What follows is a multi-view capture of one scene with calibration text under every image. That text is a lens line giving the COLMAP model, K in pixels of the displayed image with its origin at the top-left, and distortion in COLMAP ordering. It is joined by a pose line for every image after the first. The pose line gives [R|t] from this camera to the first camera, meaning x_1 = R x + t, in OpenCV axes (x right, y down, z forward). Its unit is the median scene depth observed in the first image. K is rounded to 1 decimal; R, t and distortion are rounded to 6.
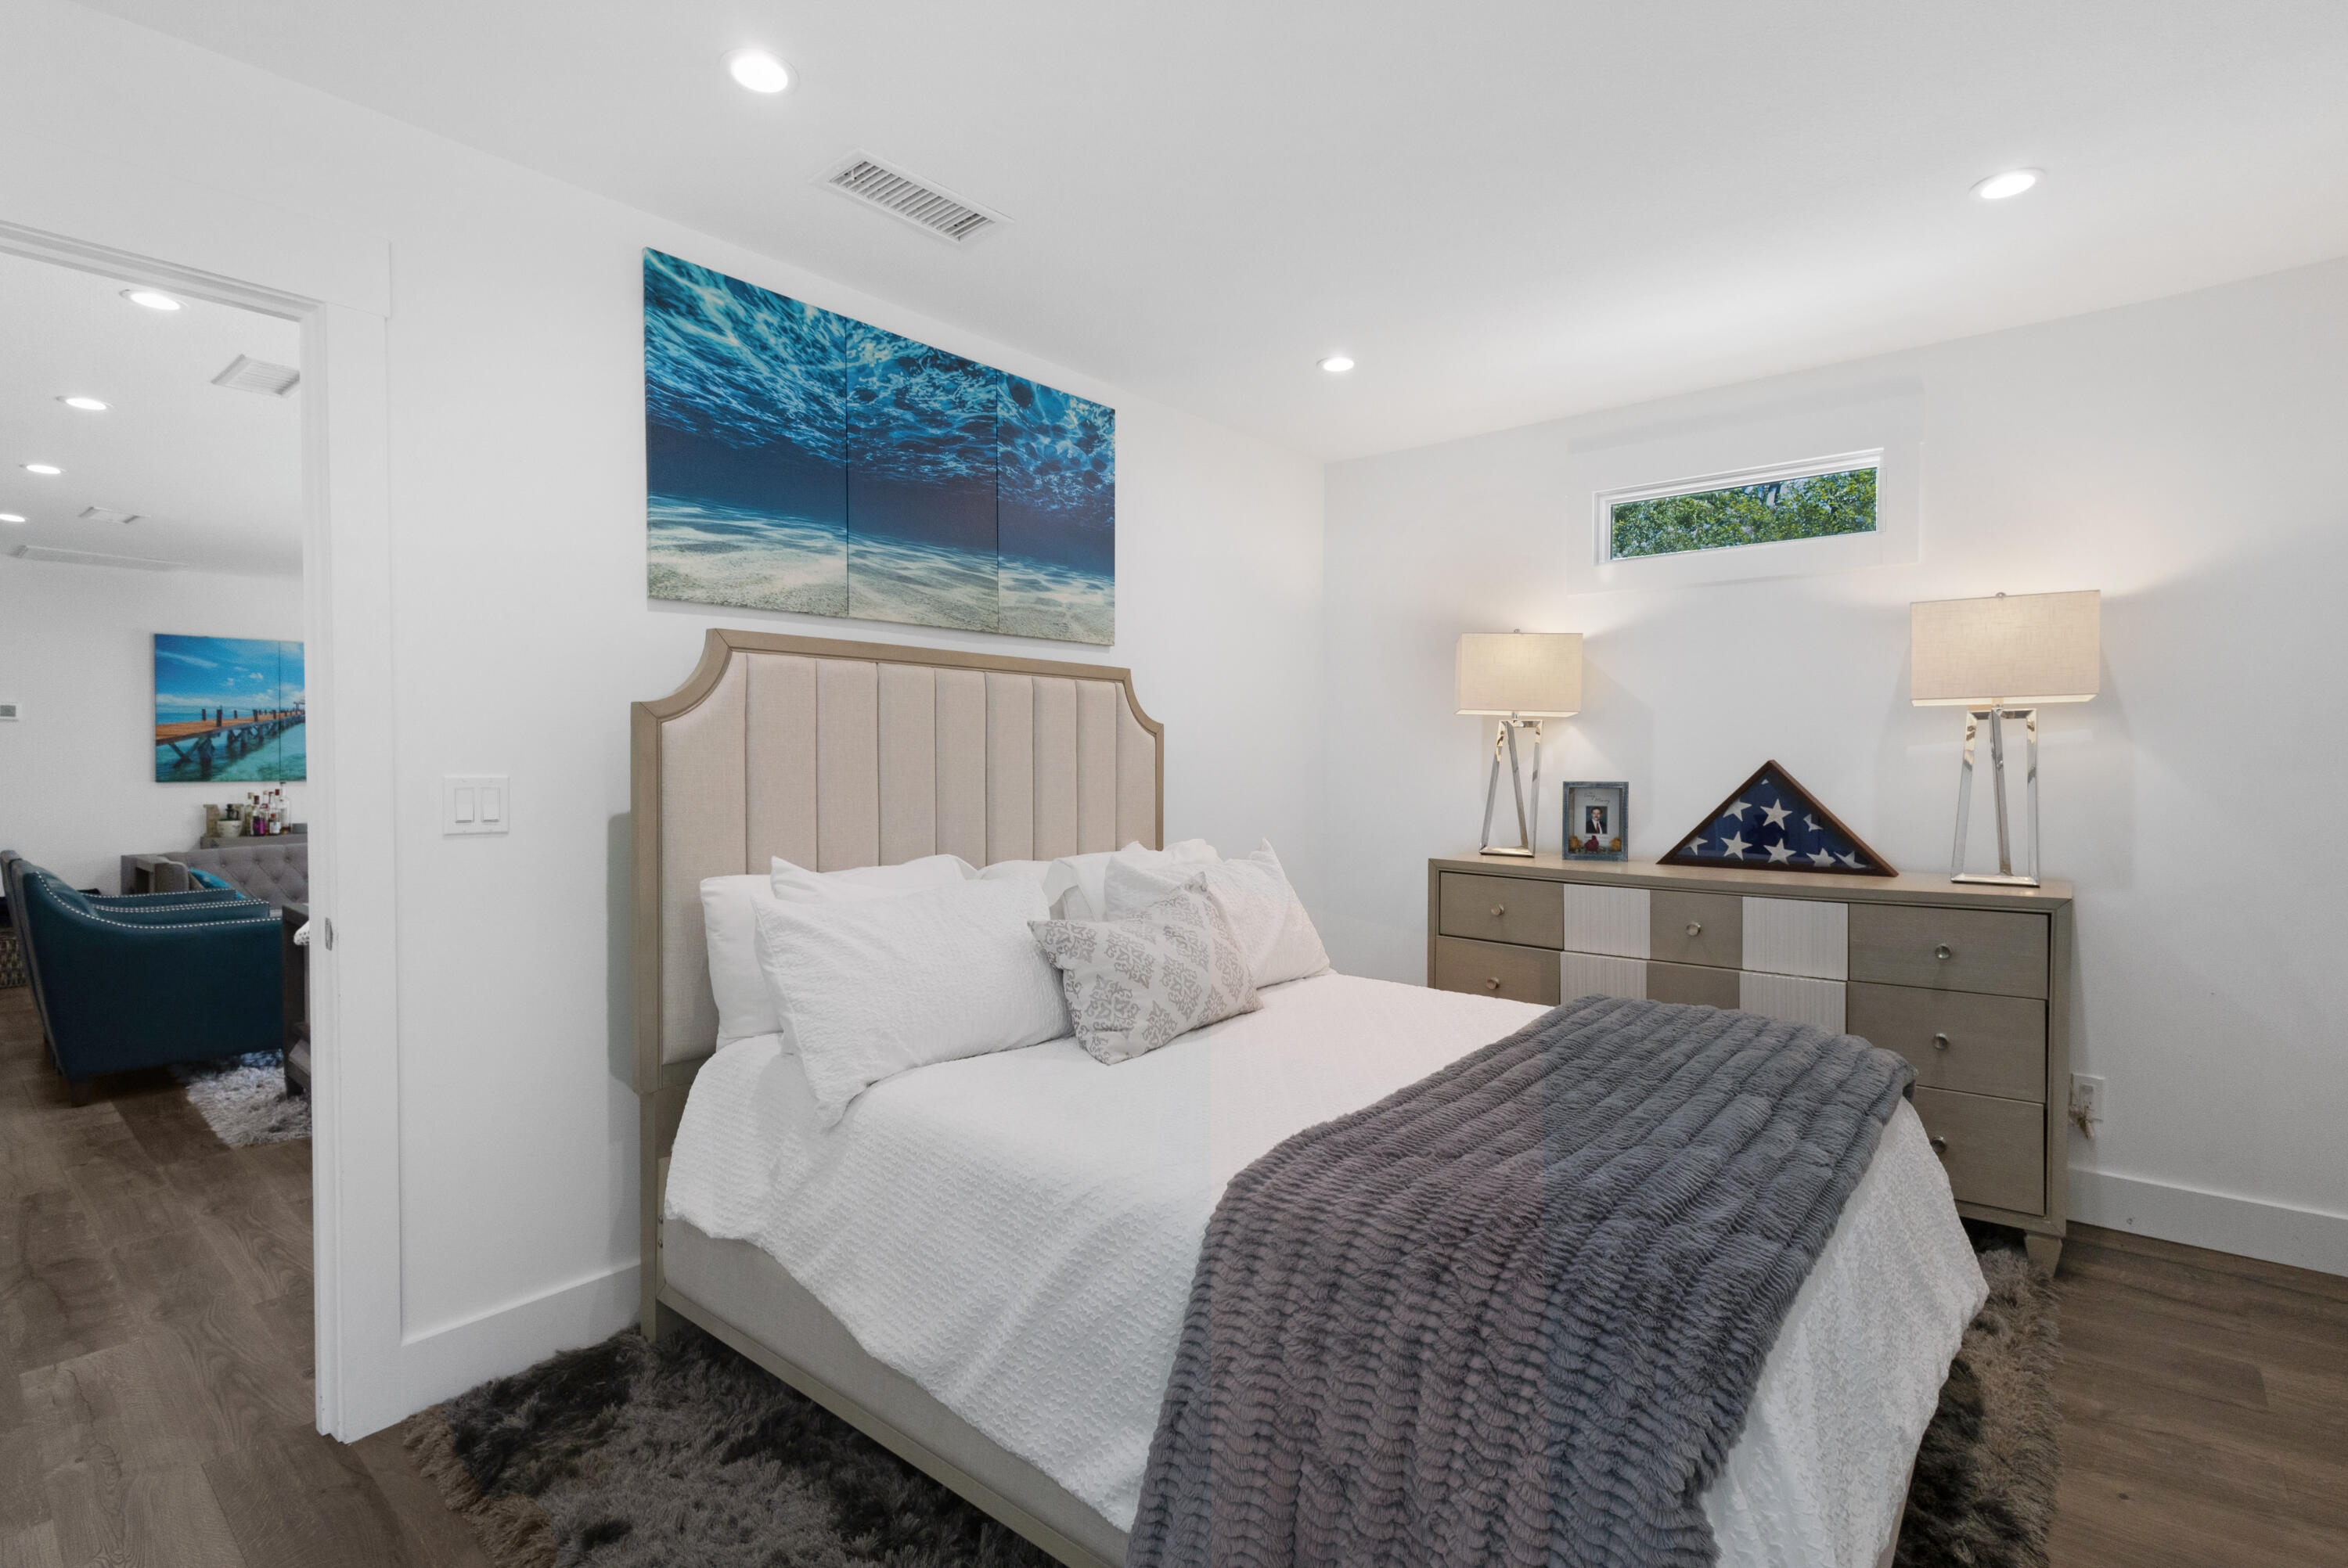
lens RADIAL K [[1106.6, 0, 1185.3], [0, 1106.6, 781.5], [0, 0, 1]] dist [-0.000933, -0.000091]
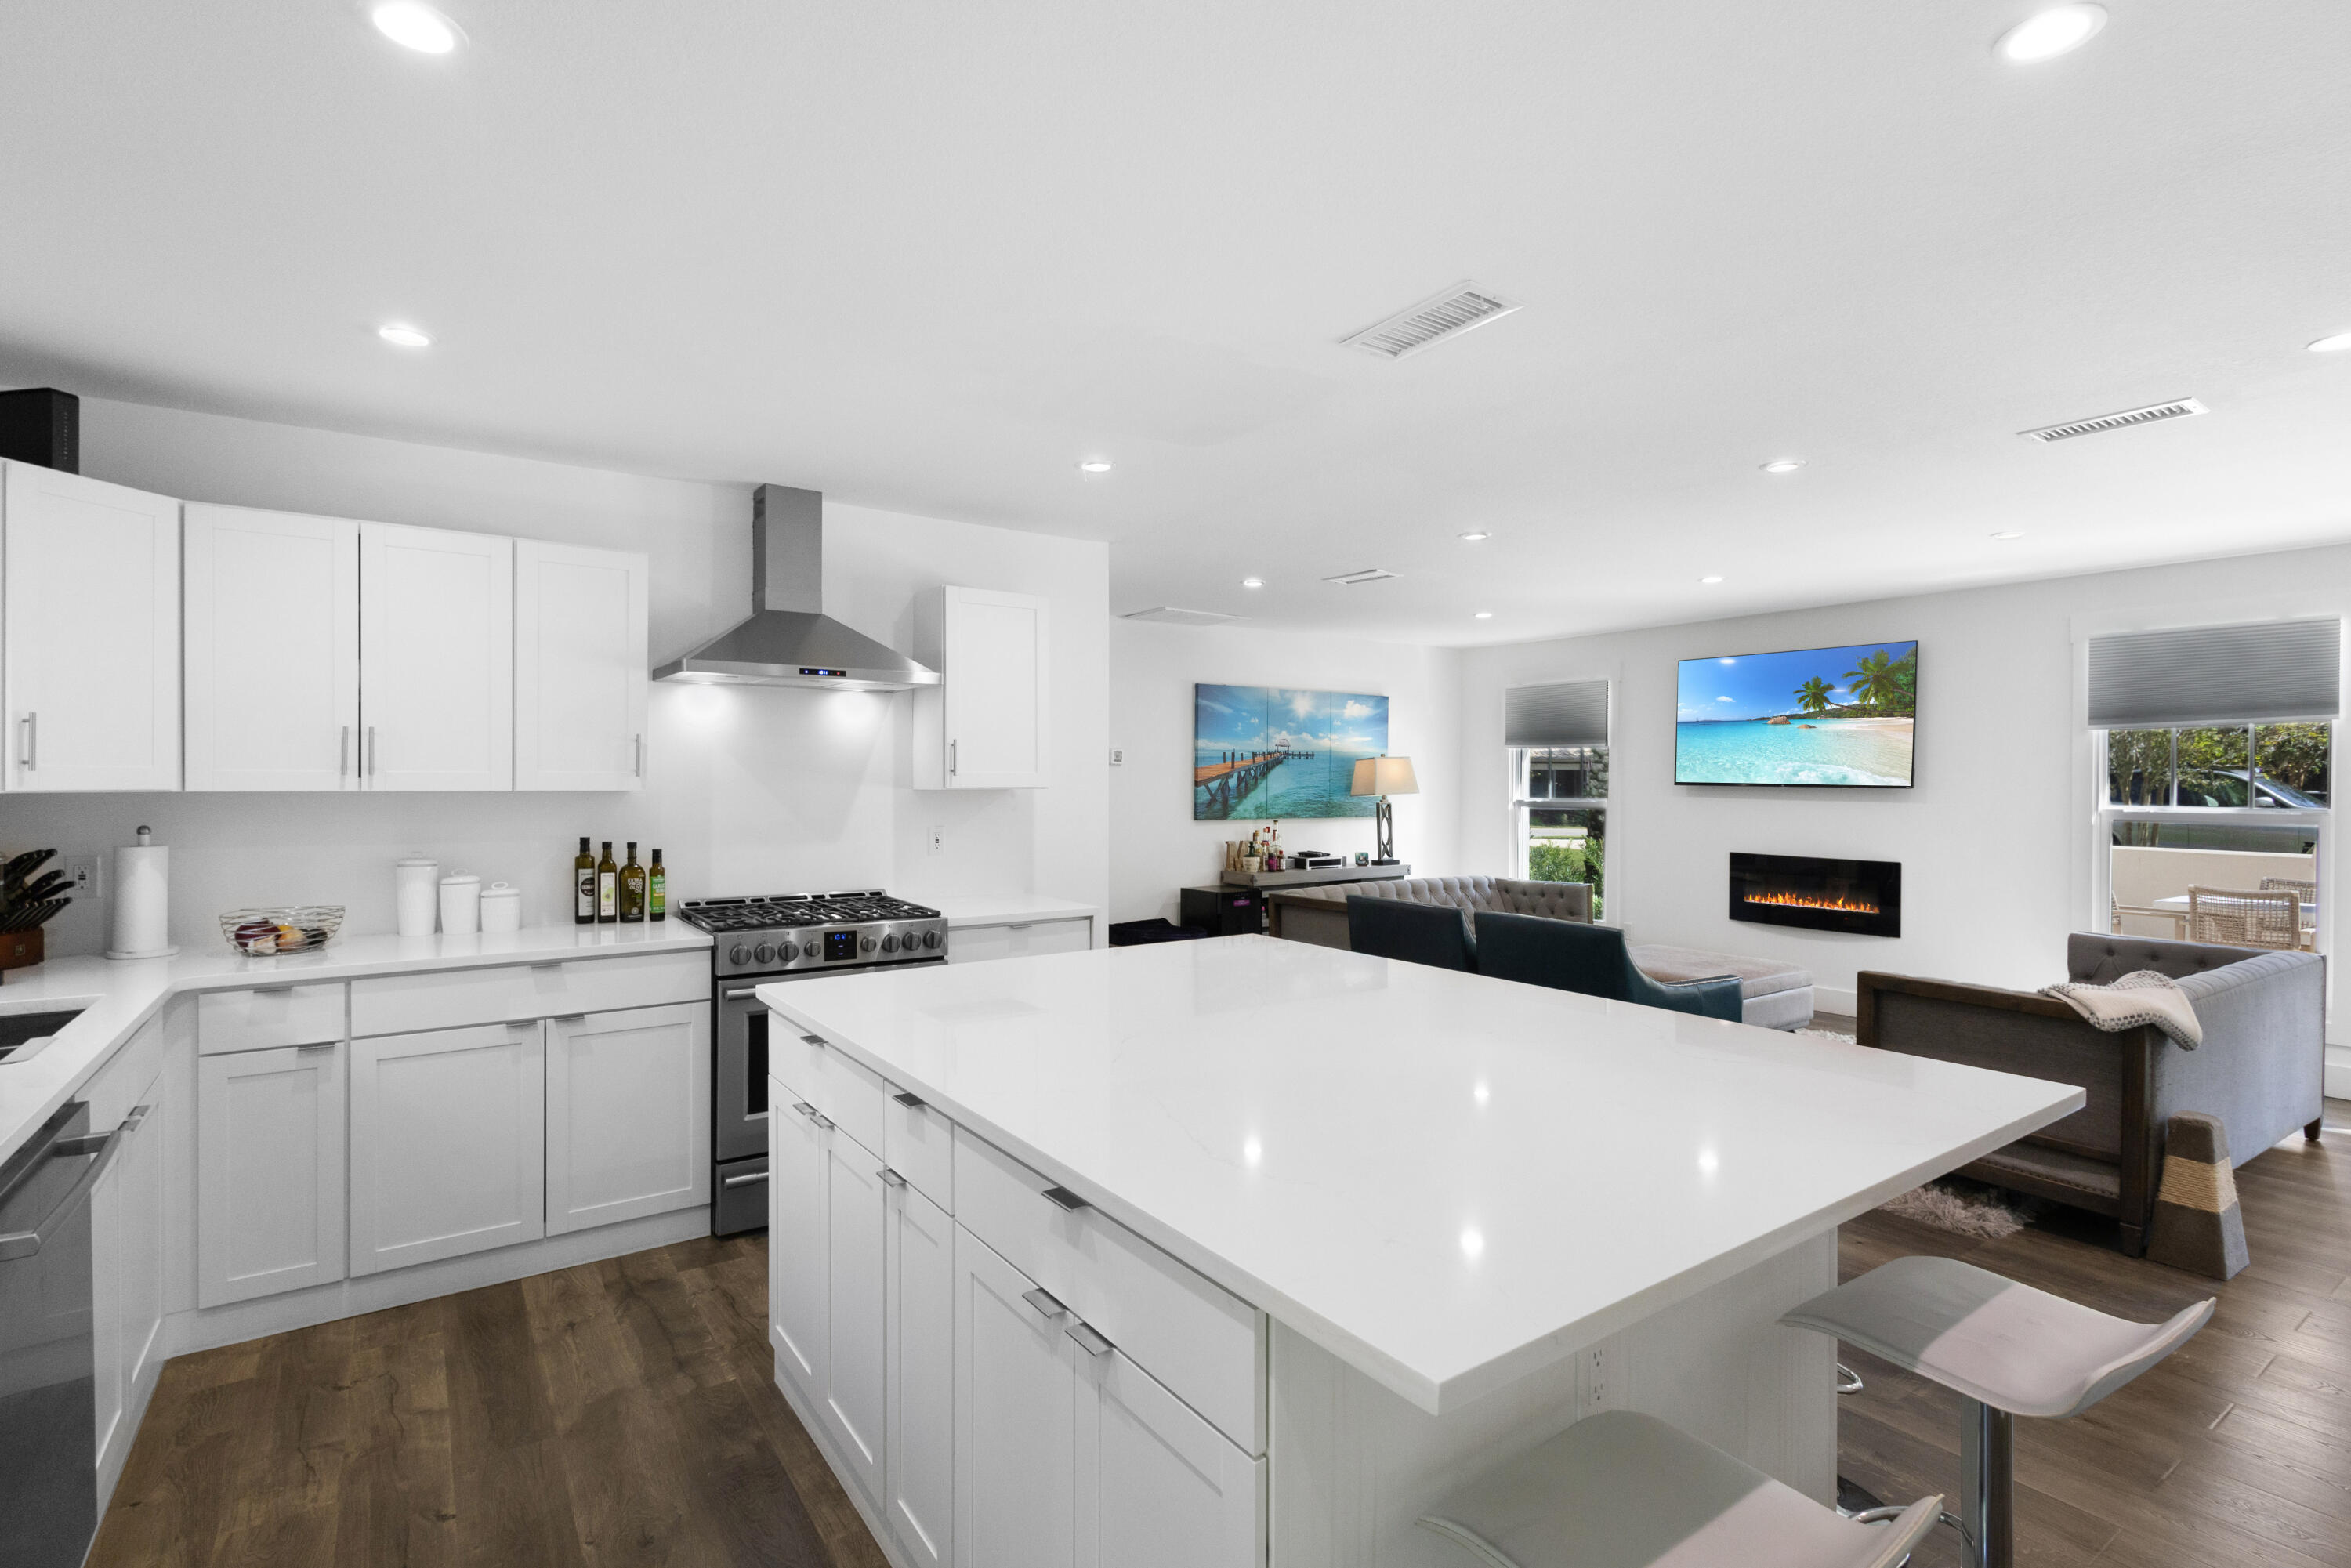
lens RADIAL K [[1108.1, 0, 1186.8], [0, 1108.1, 781.5], [0, 0, 1]] dist [-0.000933, -0.000091]
pose [[0.974951, 0.001325, -0.222414, -0.684030], [-0.004983, 0.999861, -0.015884, -0.019885], [0.222362, 0.016594, 0.974823, -0.056517]]
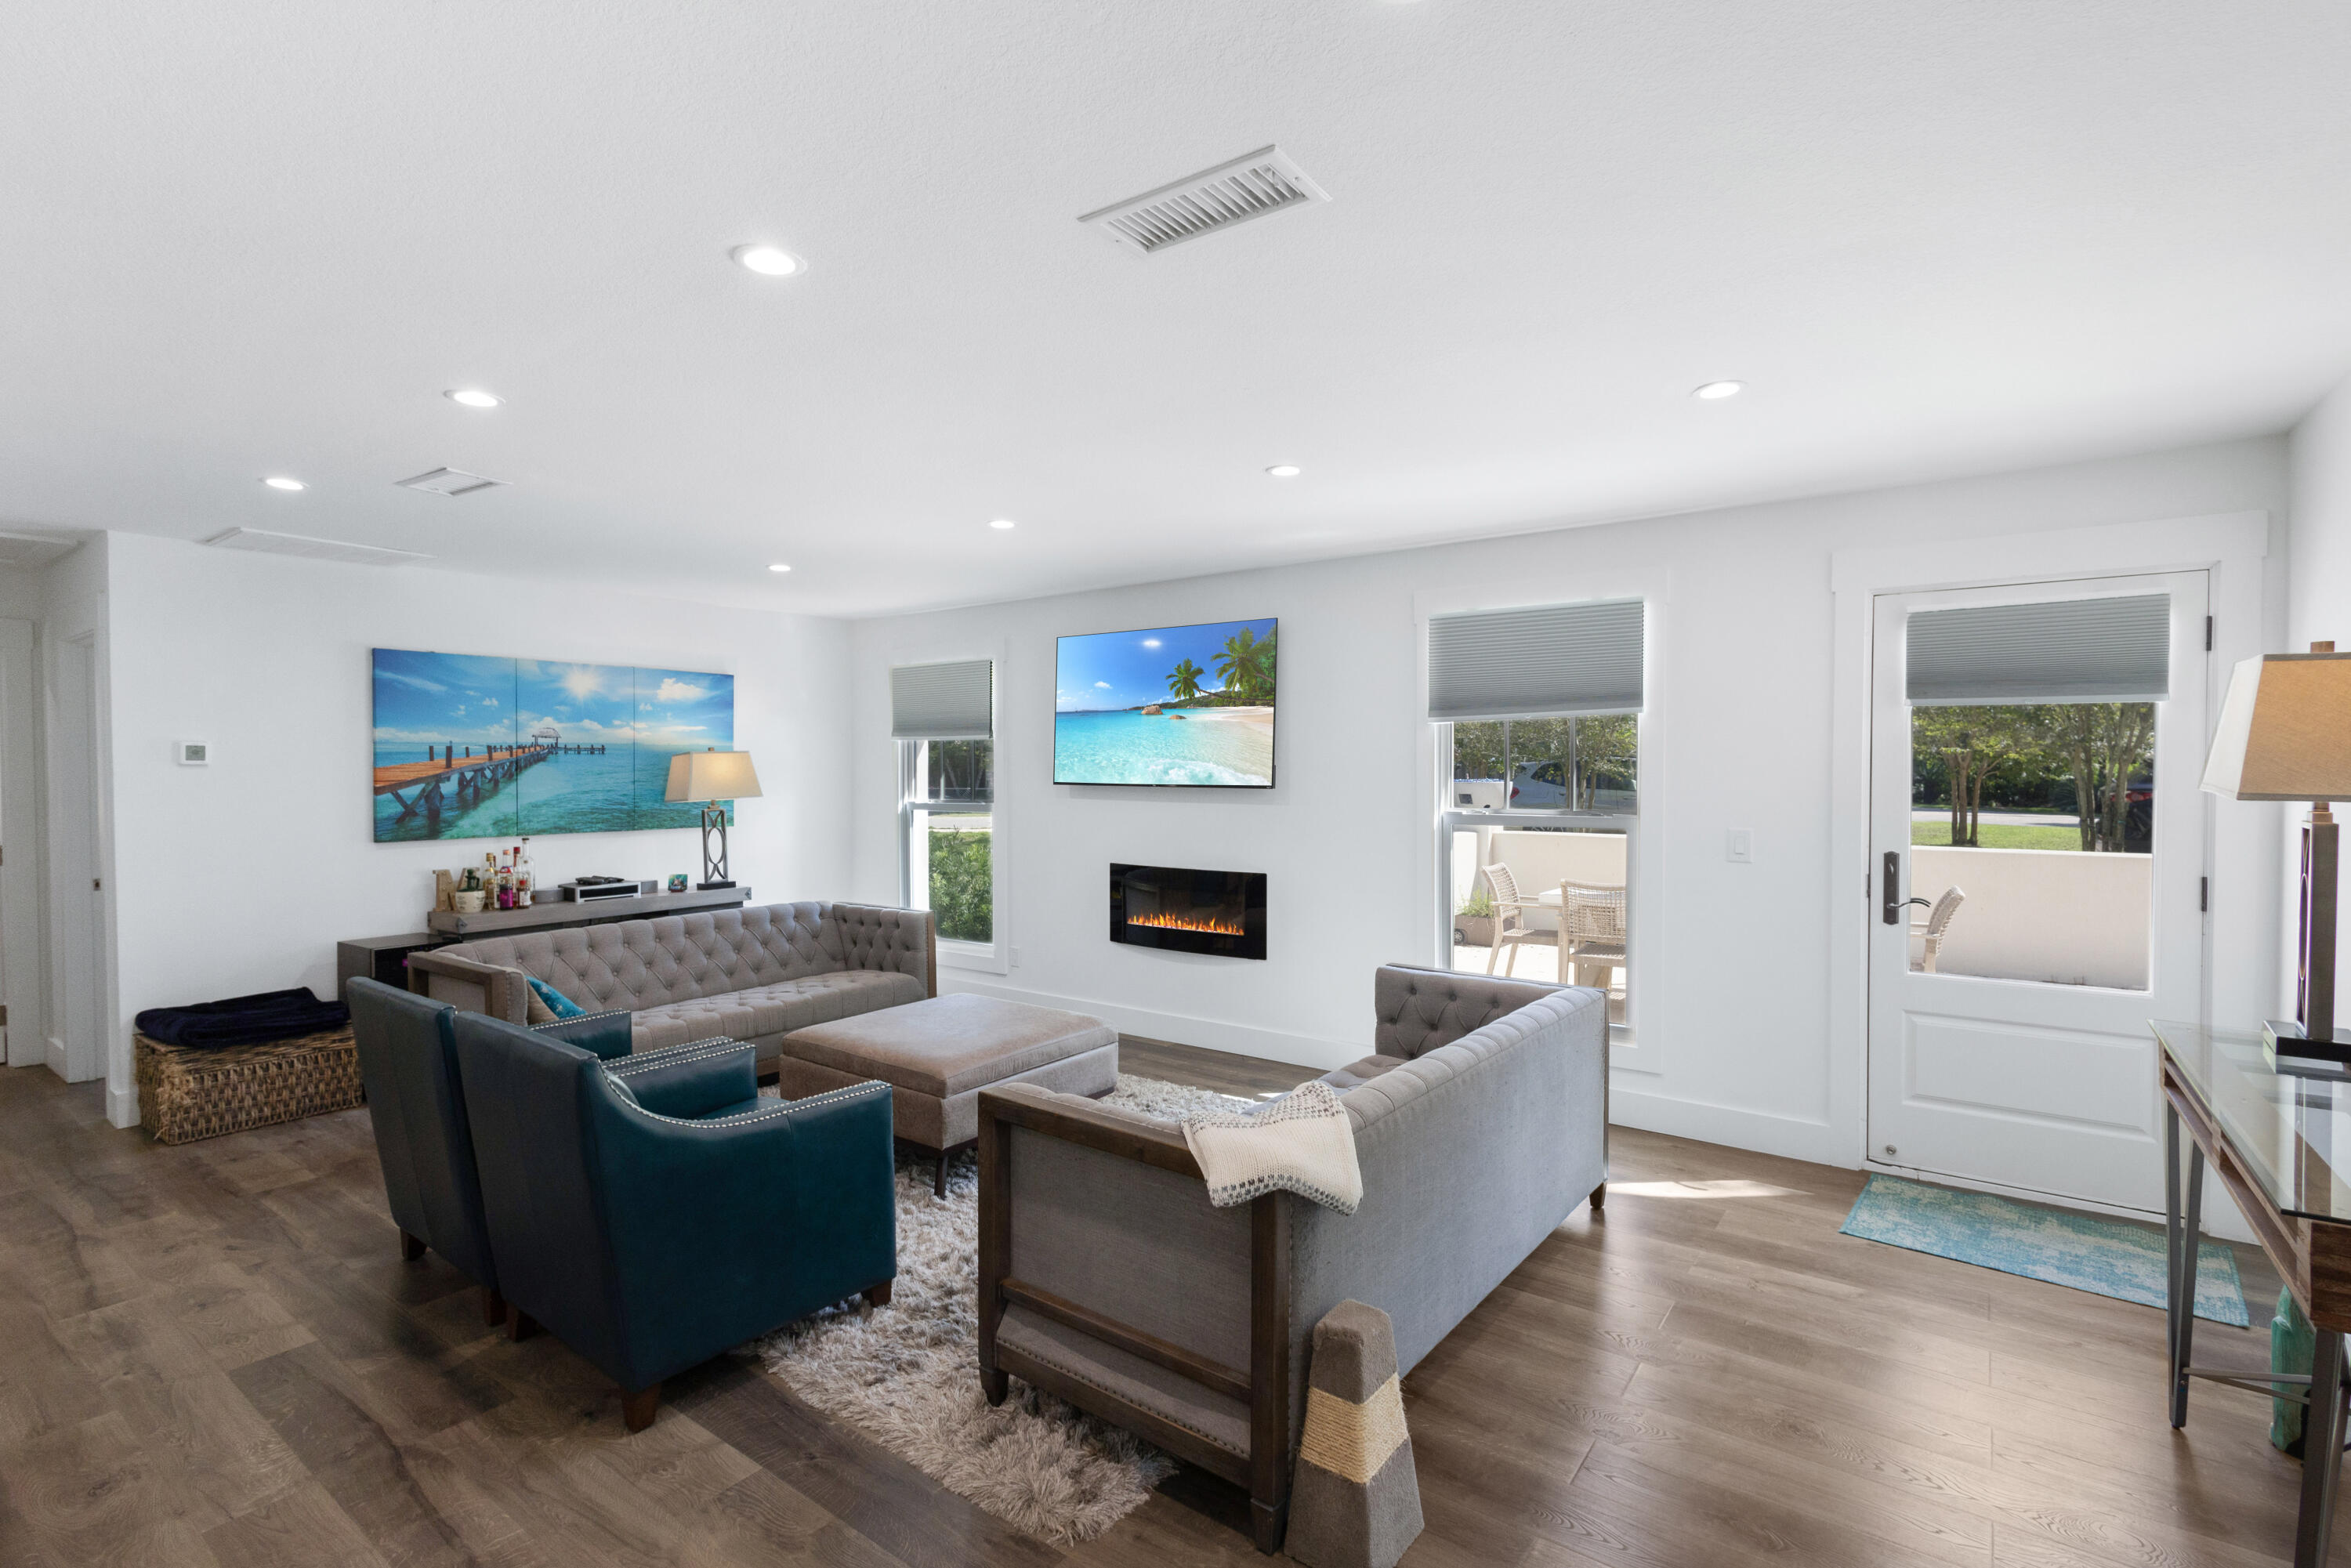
lens RADIAL K [[1058.3, 0, 1175.5], [0, 1058.3, 784.0], [0, 0, 1]] dist [0.003782, 0.000338]
pose [[0.996795, -0.005445, 0.079817, -0.431006], [0.005611, 0.999983, -0.001857, -0.034745], [-0.079805, 0.002299, 0.996808, 0.224015]]
